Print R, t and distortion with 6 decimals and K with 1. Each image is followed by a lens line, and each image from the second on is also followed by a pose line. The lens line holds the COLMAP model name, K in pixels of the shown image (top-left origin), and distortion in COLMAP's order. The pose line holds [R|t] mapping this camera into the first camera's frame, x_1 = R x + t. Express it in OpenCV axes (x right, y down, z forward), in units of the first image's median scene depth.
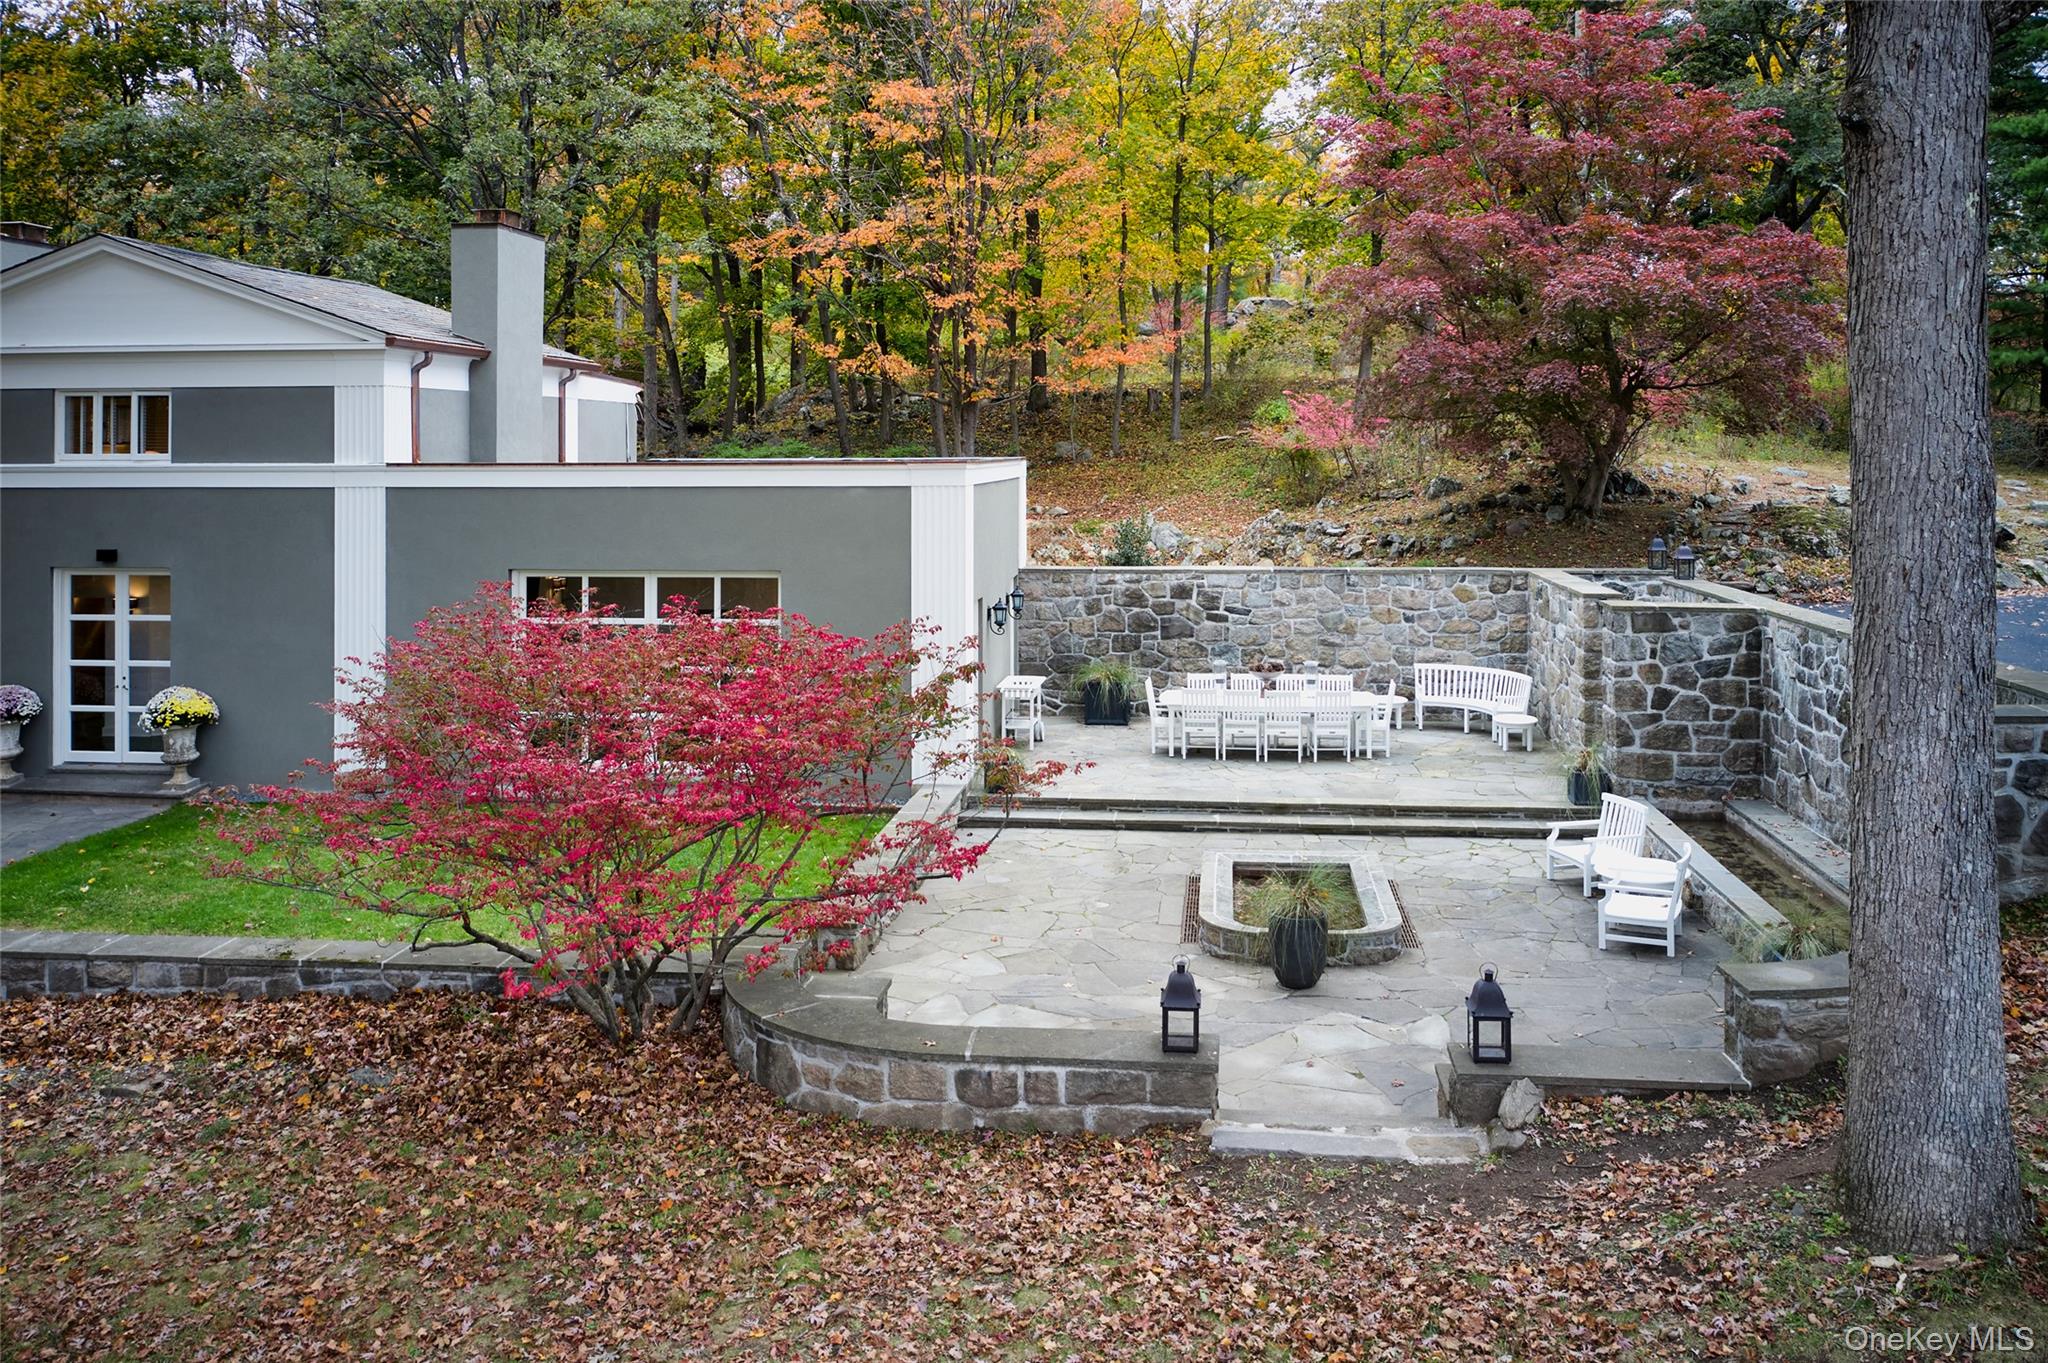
lens RADIAL K [[1699.8, 0, 1077.0], [0, 1699.8, 425.6], [0, 0, 1]] dist [-0.014185, -0.001636]
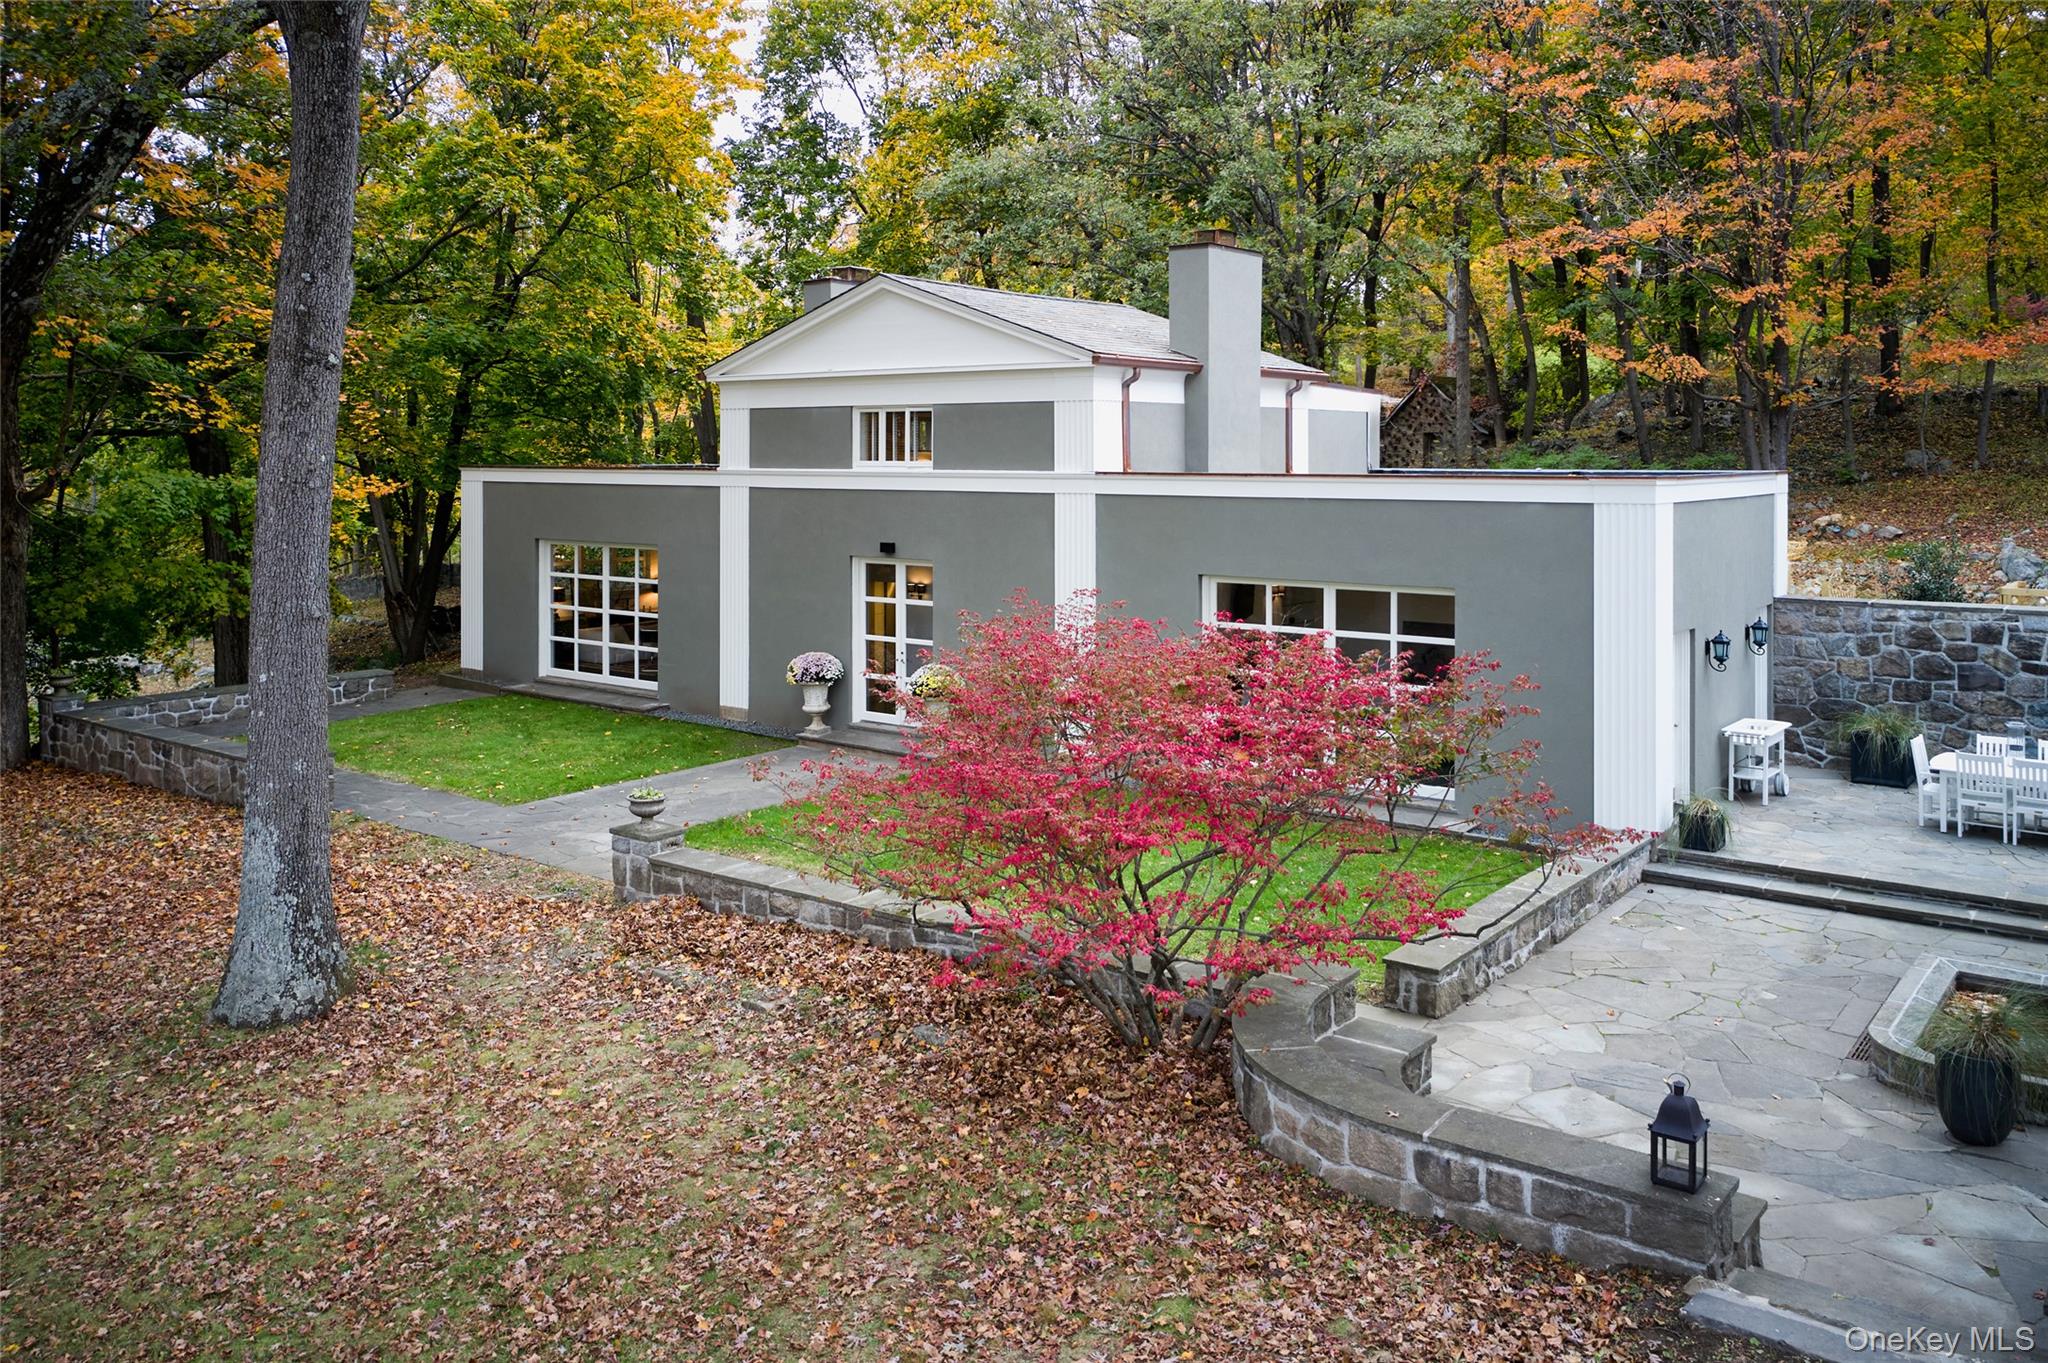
lens RADIAL K [[1677.7, 0, 966.3], [0, 1677.7, 443.8], [0, 0, 1]] dist [-0.017304, 0.000943]
pose [[0.835882, 0.001399, -0.548907, 0.176864], [0.003548, 0.999962, 0.007952, -0.007116], [0.548898, -0.008595, 0.835845, 0.093170]]
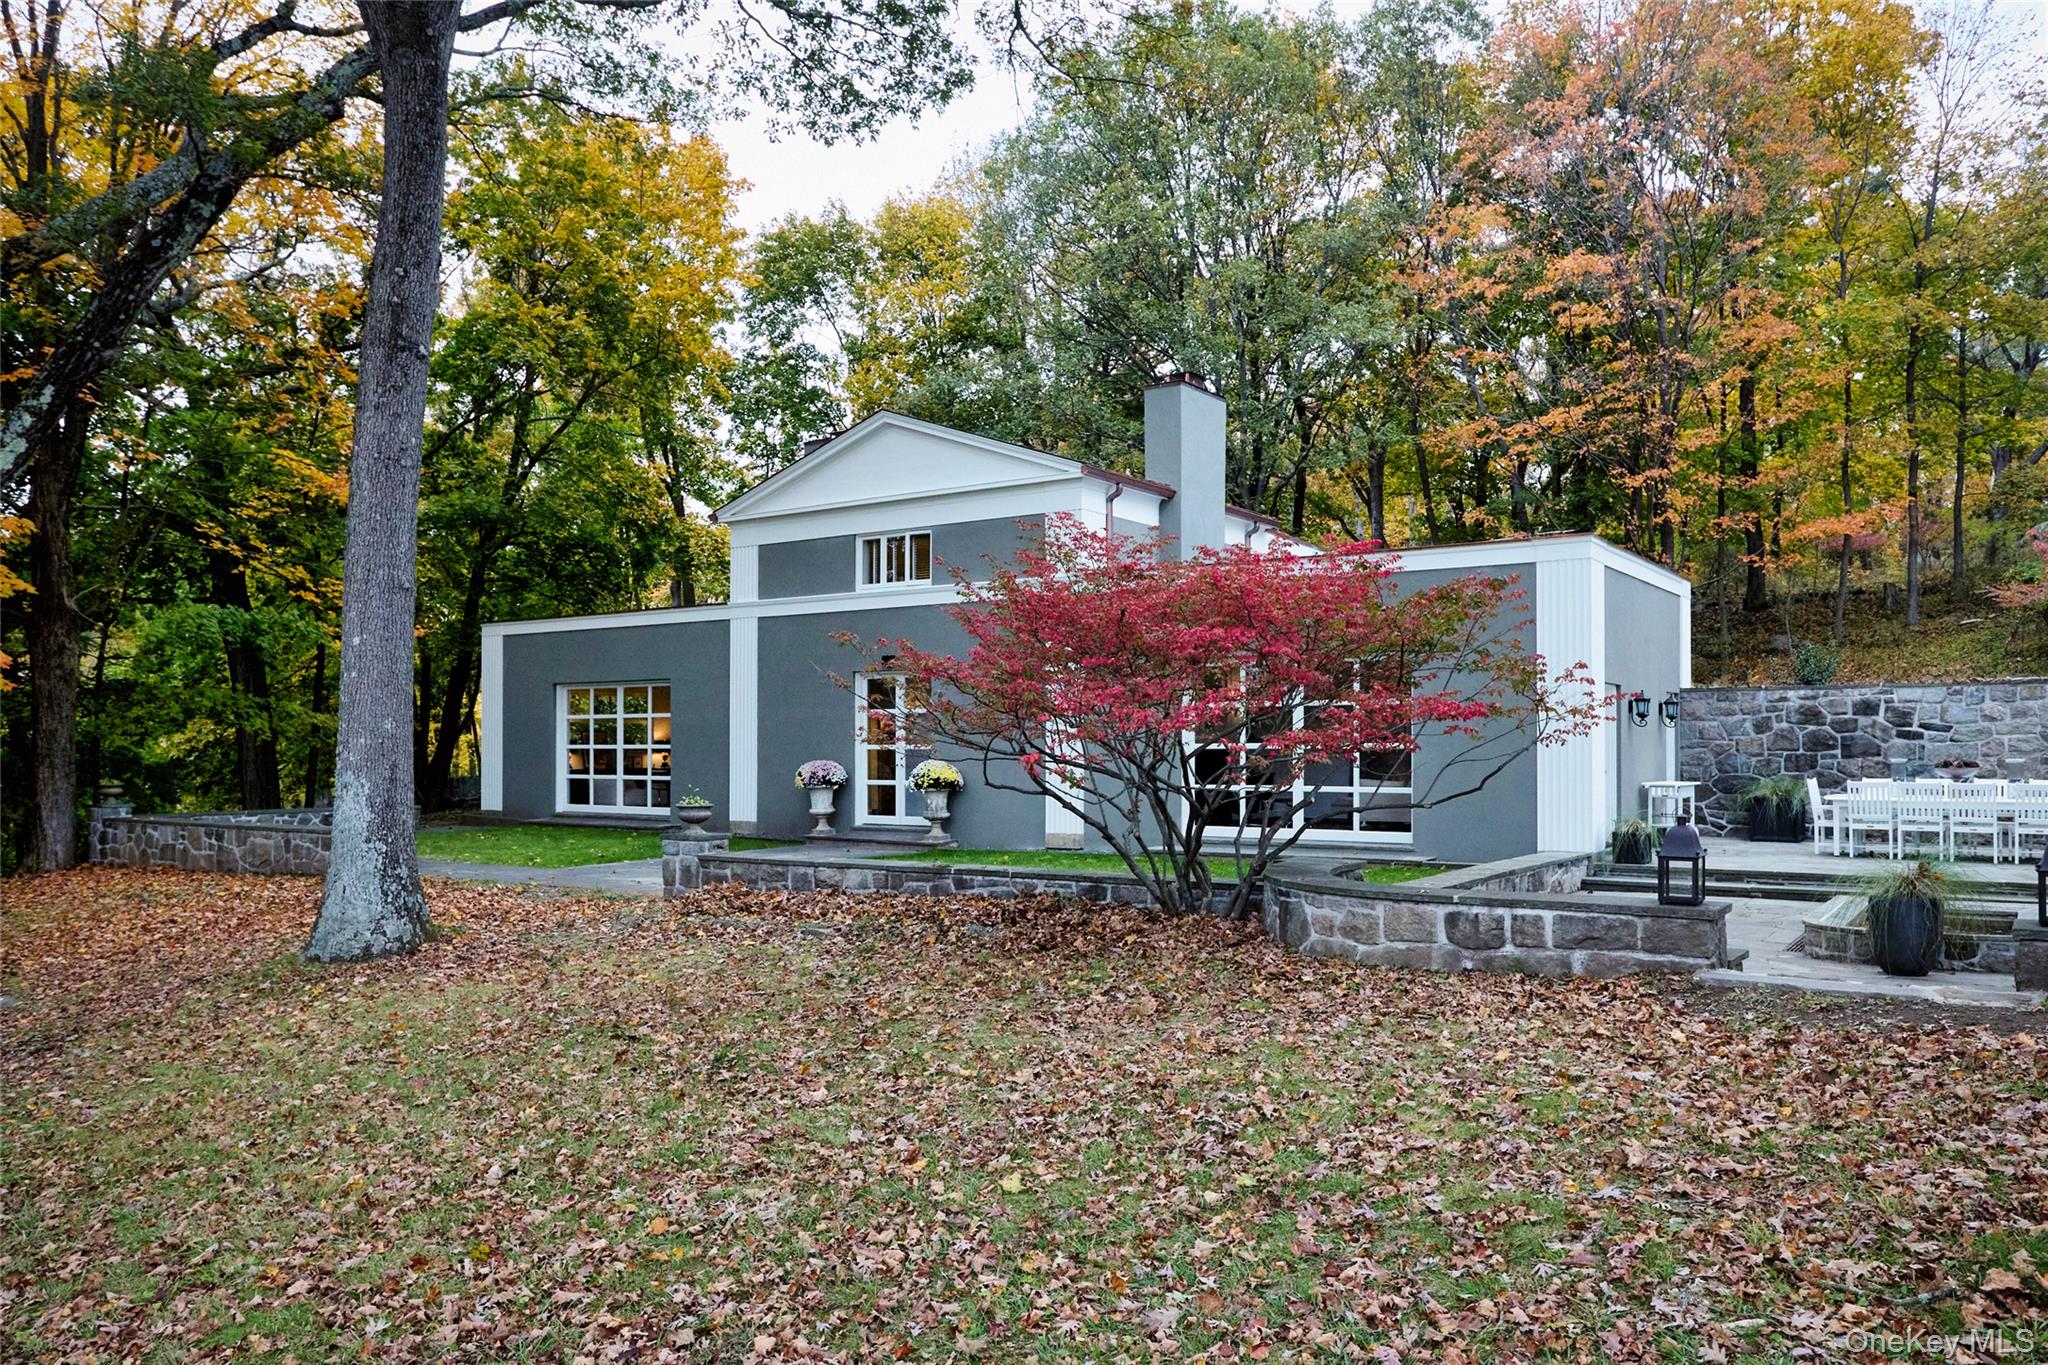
lens RADIAL K [[1543.0, 0, 992.3], [0, 1543.0, 739.6], [0, 0, 1]] dist [-0.049896, 0.065994]
pose [[0.866188, -0.002731, -0.499710, 0.126625], [0.003793, 0.999992, 0.001109, 0.217945], [0.499703, -0.002856, 0.866192, 0.039559]]
